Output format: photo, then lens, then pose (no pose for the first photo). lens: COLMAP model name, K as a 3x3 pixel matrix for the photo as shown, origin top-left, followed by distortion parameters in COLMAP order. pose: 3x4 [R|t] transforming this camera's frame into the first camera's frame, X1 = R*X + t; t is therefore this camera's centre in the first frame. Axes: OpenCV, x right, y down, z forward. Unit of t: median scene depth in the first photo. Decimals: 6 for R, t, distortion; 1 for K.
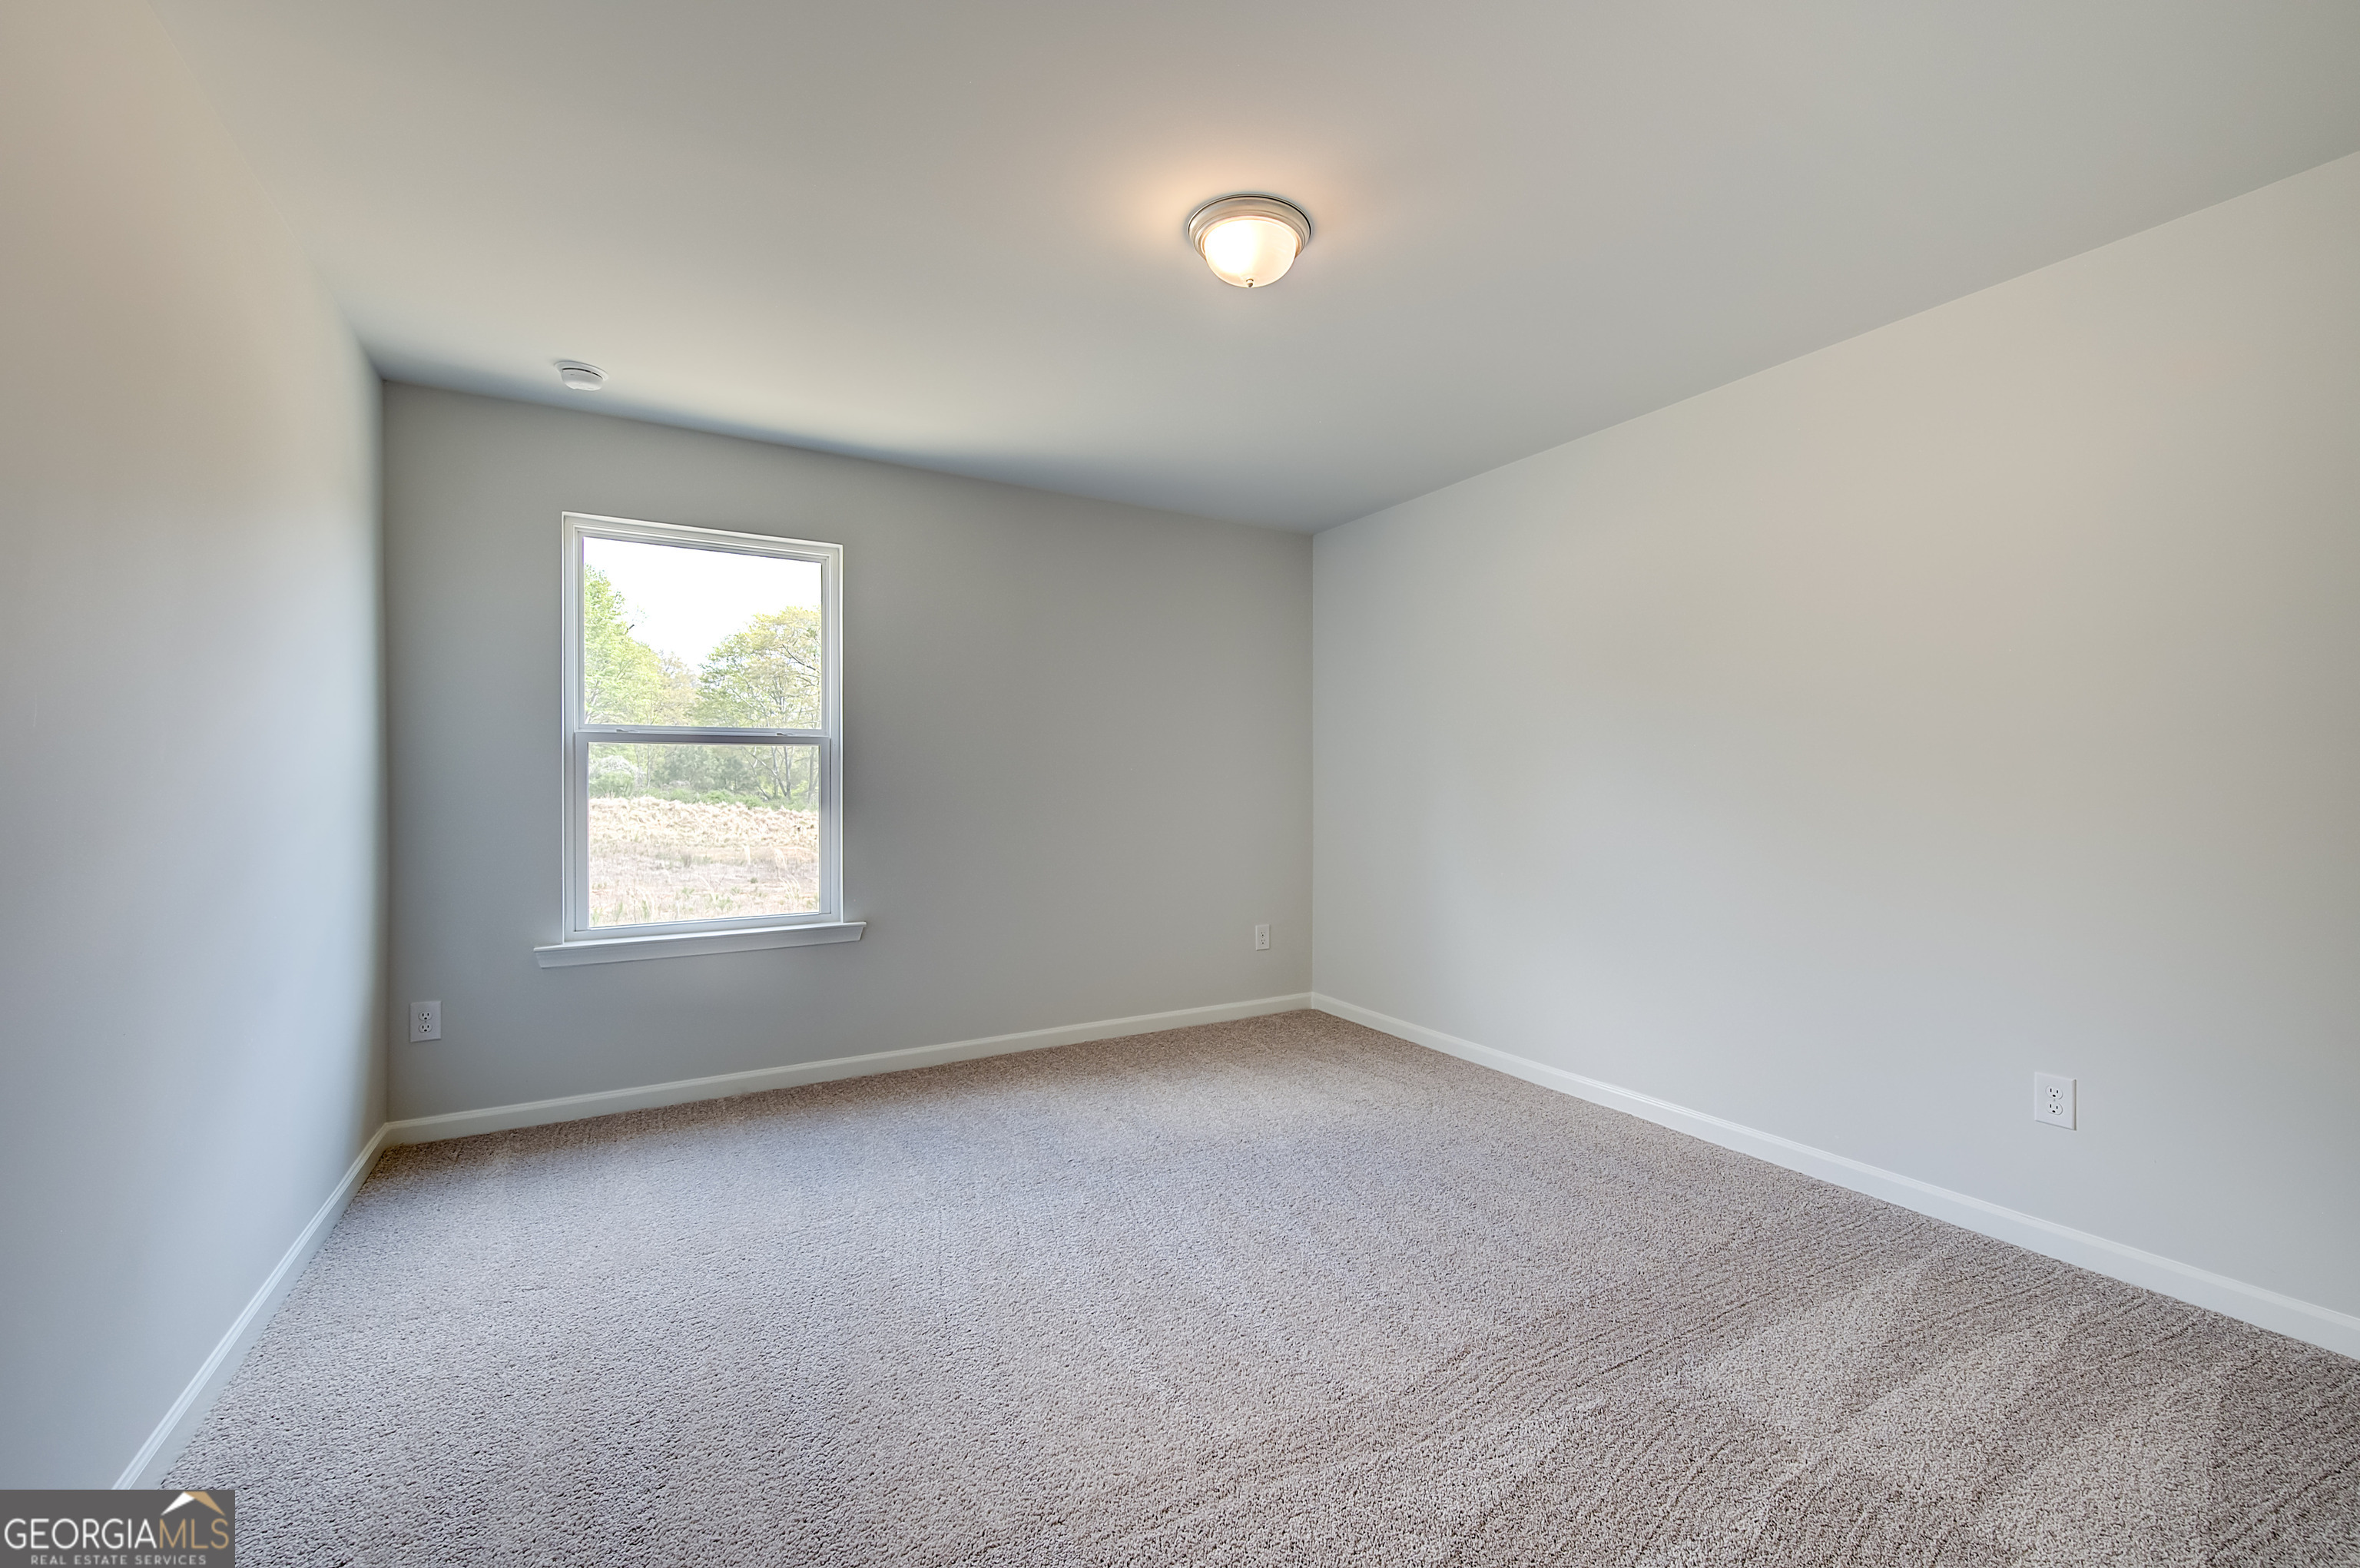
lens RADIAL K [[1023.8, 0, 1196.8], [0, 1023.8, 792.4], [0, 0, 1]] dist [0.002187, 0.000069]
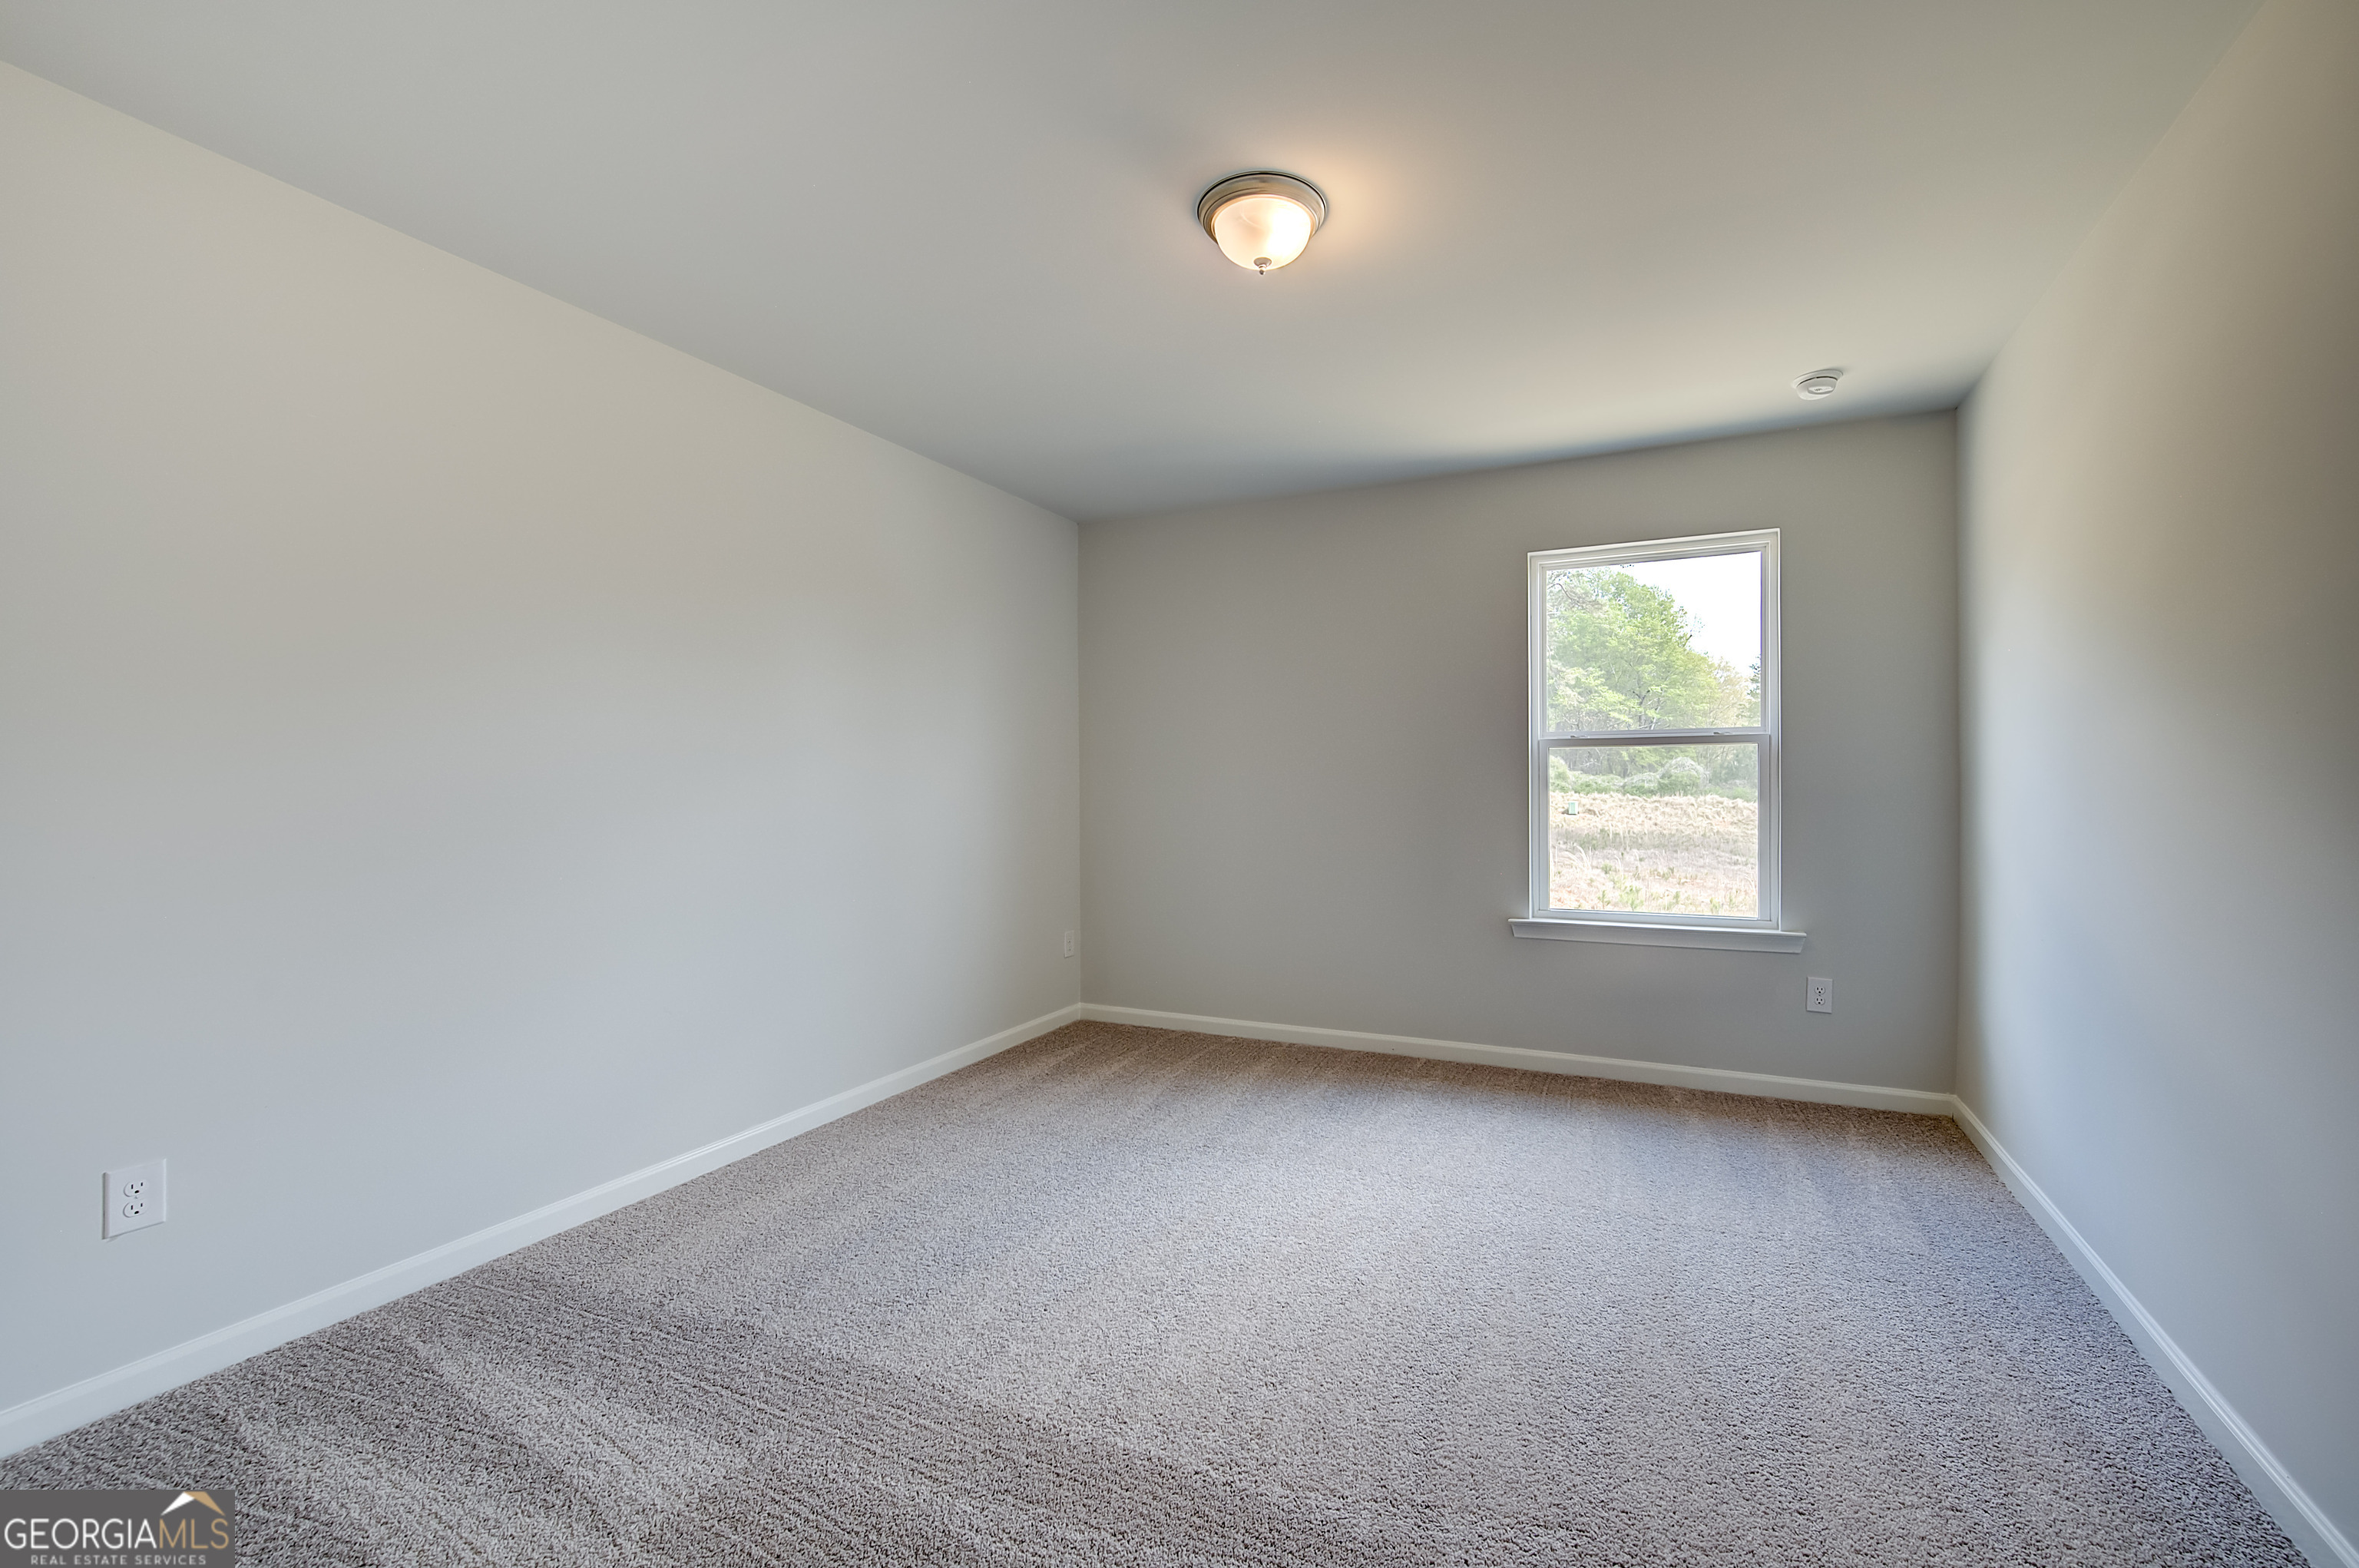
lens RADIAL K [[965.6, 0, 1187.5], [0, 965.6, 789.4], [0, 0, 1]] dist [0.002834, -0.000252]
pose [[0.548130, 0.001837, -0.836391, 0.092777], [-0.003298, 0.999995, 0.000035, -0.000674], [0.836387, 0.002739, 0.548133, 0.058286]]
